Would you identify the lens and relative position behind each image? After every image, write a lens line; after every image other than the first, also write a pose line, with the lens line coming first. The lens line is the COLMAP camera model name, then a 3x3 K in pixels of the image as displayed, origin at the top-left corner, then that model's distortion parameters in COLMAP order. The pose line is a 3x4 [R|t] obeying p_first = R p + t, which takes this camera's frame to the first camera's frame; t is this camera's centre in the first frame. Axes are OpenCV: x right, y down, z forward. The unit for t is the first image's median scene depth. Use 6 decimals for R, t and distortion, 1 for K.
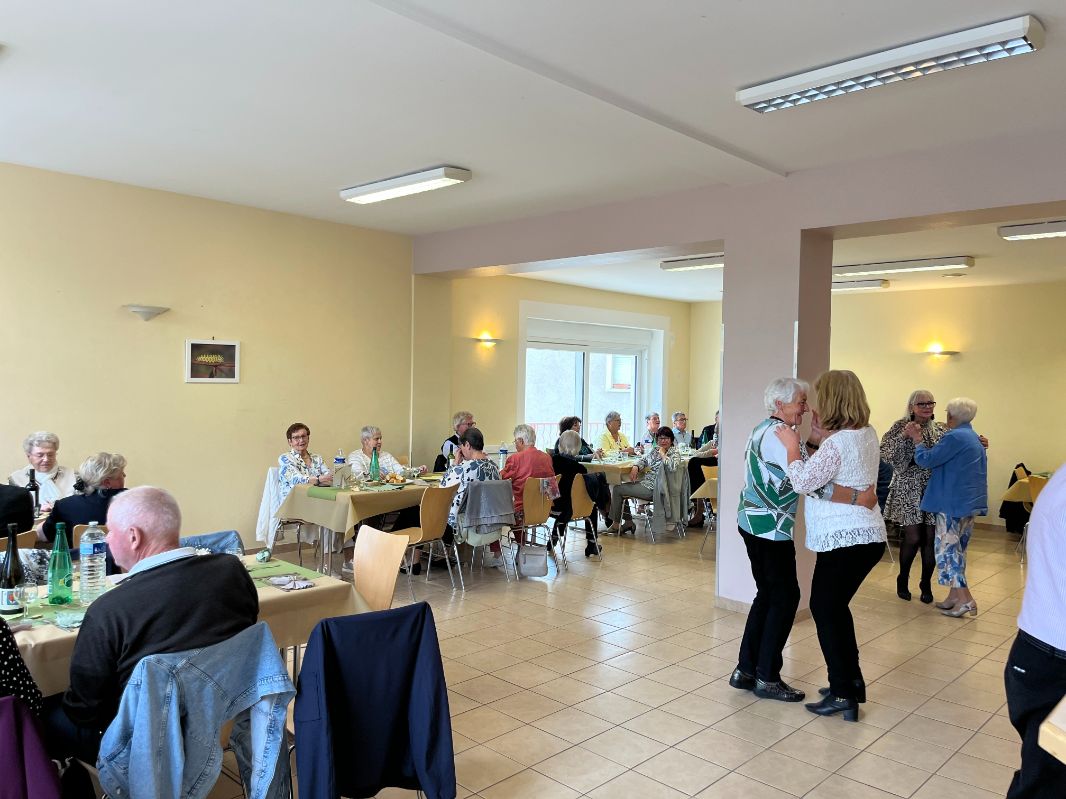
lens RADIAL K [[816.1, 0, 521.8], [0, 816.1, 388.8], [0, 0, 1]] dist [0.019921, -0.035956]
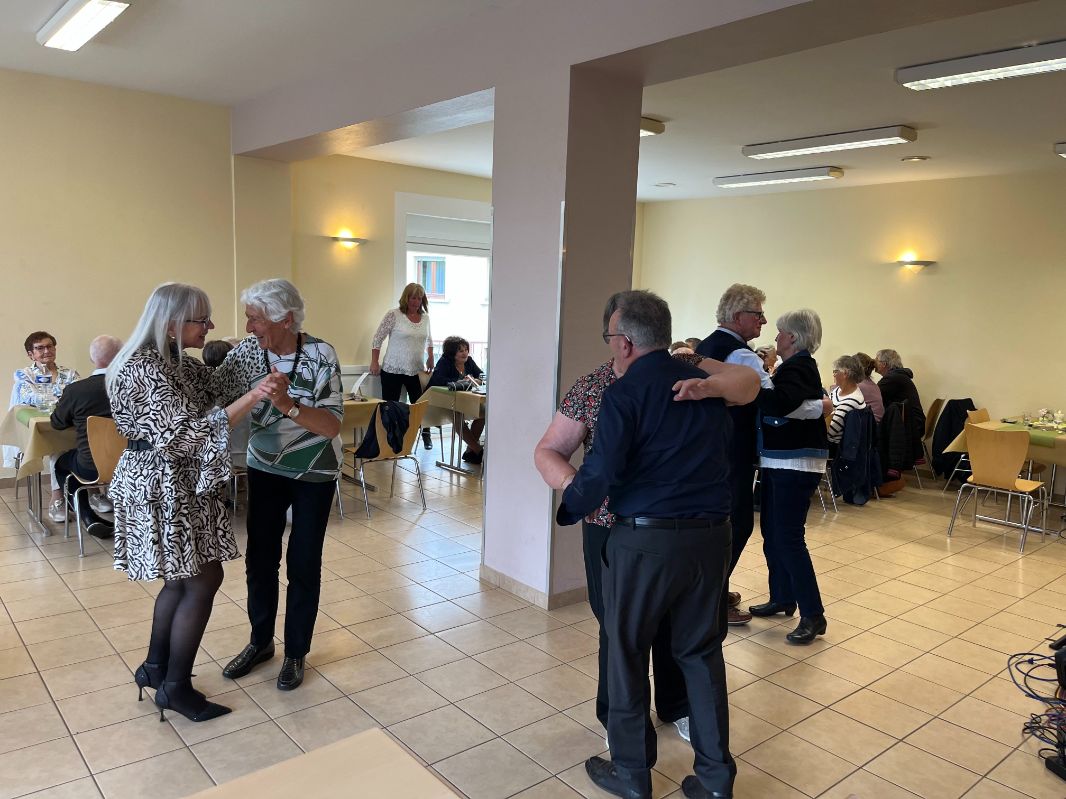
lens RADIAL K [[816.1, 0, 531.8], [0, 816.1, 403.8], [0, 0, 1]] dist [0.019921, -0.035956]
pose [[0.995436, 0.028835, -0.090975, 0.300392], [-0.018151, 0.993065, 0.116156, 0.010028], [0.093693, -0.113974, 0.989056, 0.213777]]
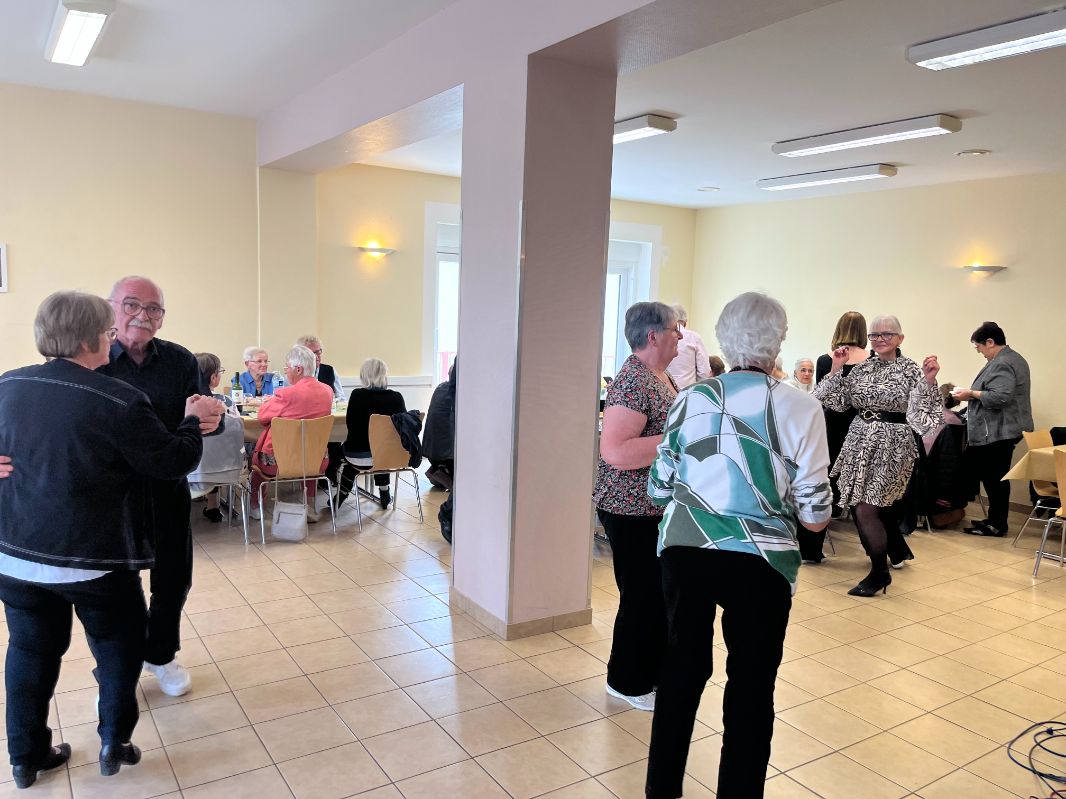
lens RADIAL K [[816.1, 0, 526.7], [0, 816.1, 401.4], [0, 0, 1]] dist [0.019921, -0.035956]
pose [[0.975276, 0.039284, -0.217469, 0.390331], [-0.018125, 0.994977, 0.098448, 0.013143], [0.220244, -0.092072, 0.971090, 0.269202]]
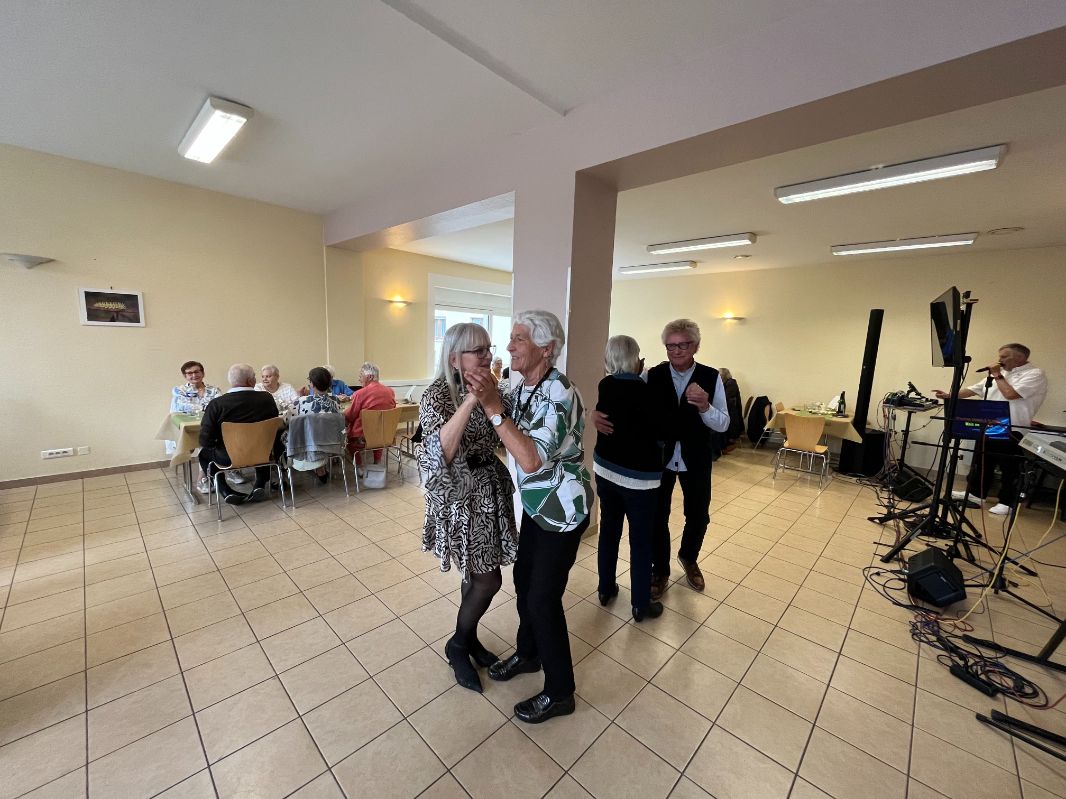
lens RADIAL K [[427.8, 0, 531.3], [0, 427.8, 399.3], [0, 0, 1]] dist [-0.003096, 0.000193]
pose [[0.999854, 0.013992, 0.009825, 0.225973], [-0.015085, 0.992440, 0.121800, 0.013719], [-0.008046, -0.121931, 0.992506, 0.358173]]
